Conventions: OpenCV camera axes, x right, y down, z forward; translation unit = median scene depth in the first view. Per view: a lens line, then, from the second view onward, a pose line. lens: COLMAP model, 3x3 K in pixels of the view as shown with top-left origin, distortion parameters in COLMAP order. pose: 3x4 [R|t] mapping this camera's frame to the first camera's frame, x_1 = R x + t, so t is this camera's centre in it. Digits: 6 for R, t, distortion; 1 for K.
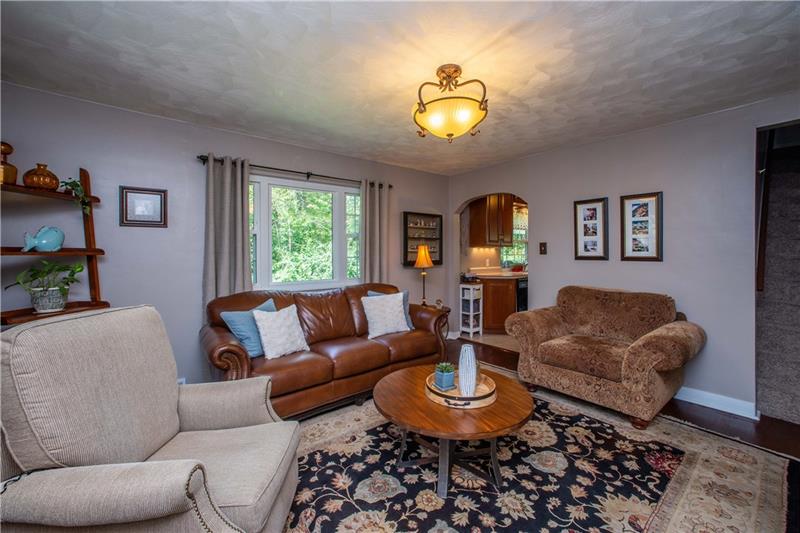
lens RADIAL K [[327.9, 0, 396.7], [0, 327.9, 254.0], [0, 0, 1]] dist [-0.001063, 0.000064]
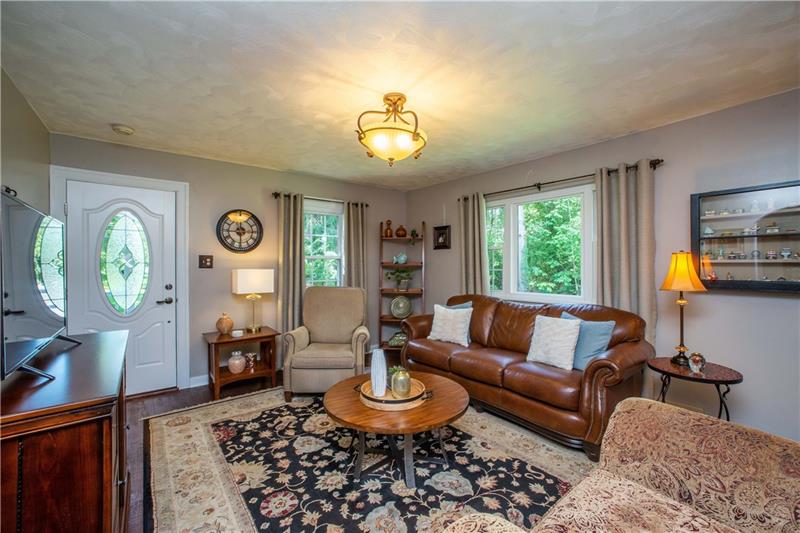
lens RADIAL K [[331.2, 0, 400.0], [0, 331.2, 266.5], [0, 0, 1]] dist [-0.001204, 0.000192]
pose [[-0.001143, 0.010862, -0.999940, 1.293886], [-0.005007, 0.999928, 0.010867, -0.014381], [0.999987, 0.005019, -0.001089, 1.044486]]
